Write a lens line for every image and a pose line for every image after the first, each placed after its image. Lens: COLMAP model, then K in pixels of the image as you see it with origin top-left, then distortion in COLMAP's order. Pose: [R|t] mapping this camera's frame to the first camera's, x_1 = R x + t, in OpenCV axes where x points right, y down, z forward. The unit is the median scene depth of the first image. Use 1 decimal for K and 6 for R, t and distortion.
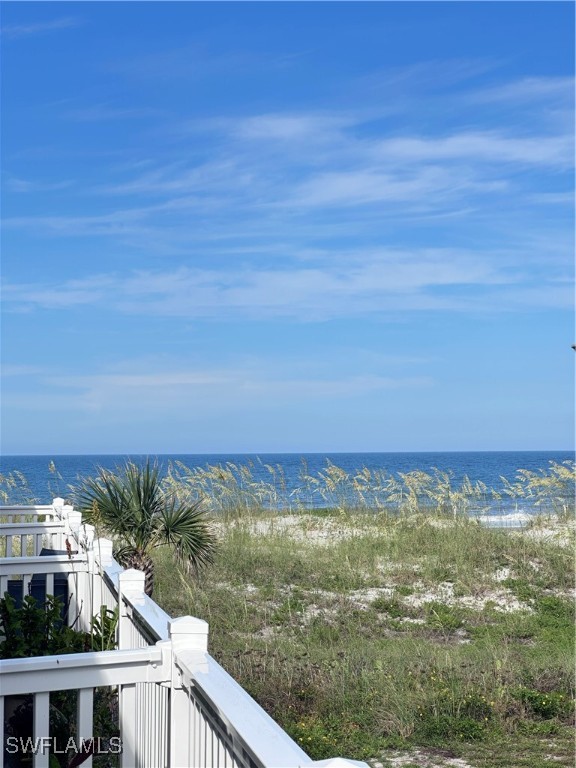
lens RADIAL K [[1684.3, 0, 288.0], [0, 1684.3, 384.0], [0, 0, 1]] dist [0.051602, 4.401309]
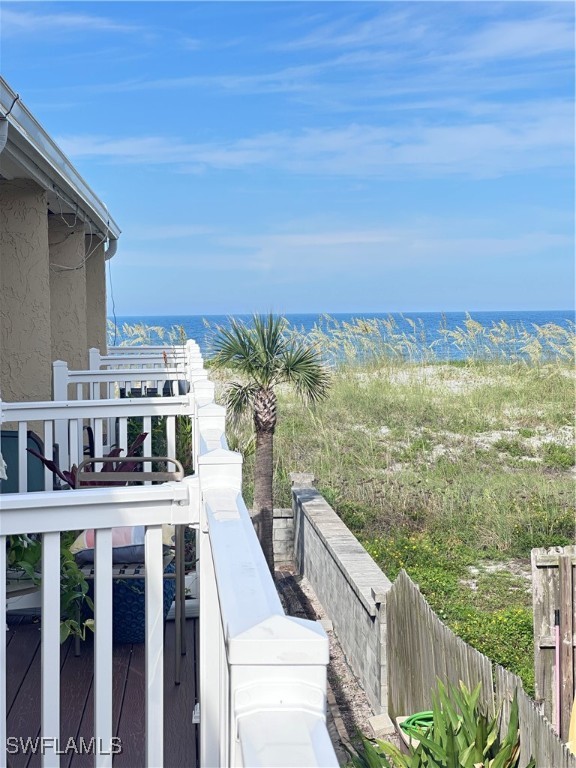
lens RADIAL K [[1742.6, 0, 288.0], [0, 1742.6, 384.0], [0, 0, 1]] dist [0.204478, 0.416627]
pose [[0.994147, 0.002810, -0.108000, 0.036826], [0.005890, 0.996766, 0.080146, 0.000057], [0.107876, -0.080313, 0.990915, -0.123112]]
